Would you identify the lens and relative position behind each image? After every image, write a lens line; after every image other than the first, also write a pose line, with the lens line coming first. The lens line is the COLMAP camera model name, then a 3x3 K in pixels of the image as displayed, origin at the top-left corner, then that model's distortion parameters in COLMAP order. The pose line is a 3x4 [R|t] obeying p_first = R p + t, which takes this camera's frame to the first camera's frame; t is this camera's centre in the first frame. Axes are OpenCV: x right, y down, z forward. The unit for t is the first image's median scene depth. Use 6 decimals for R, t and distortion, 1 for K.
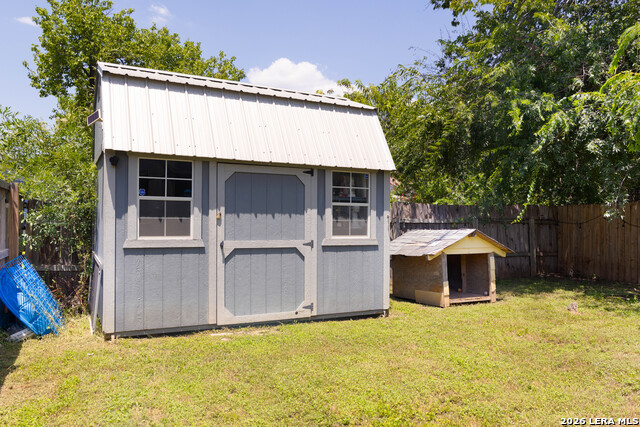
lens RADIAL K [[493.9, 0, 320.2], [0, 493.9, 215.1], [0, 0, 1]] dist [0.002649, 0.006467]
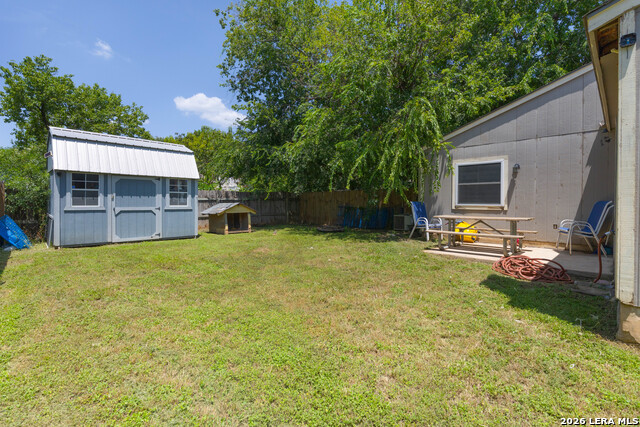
lens RADIAL K [[291.2, 0, 316.7], [0, 291.2, 201.6], [0, 0, 1]] dist [-0.006560, 0.001137]
pose [[0.946685, 0.000506, 0.322161, 0.257070], [-0.007280, 0.999777, 0.019823, -0.010677], [-0.322079, -0.021111, 0.946477, -0.603240]]
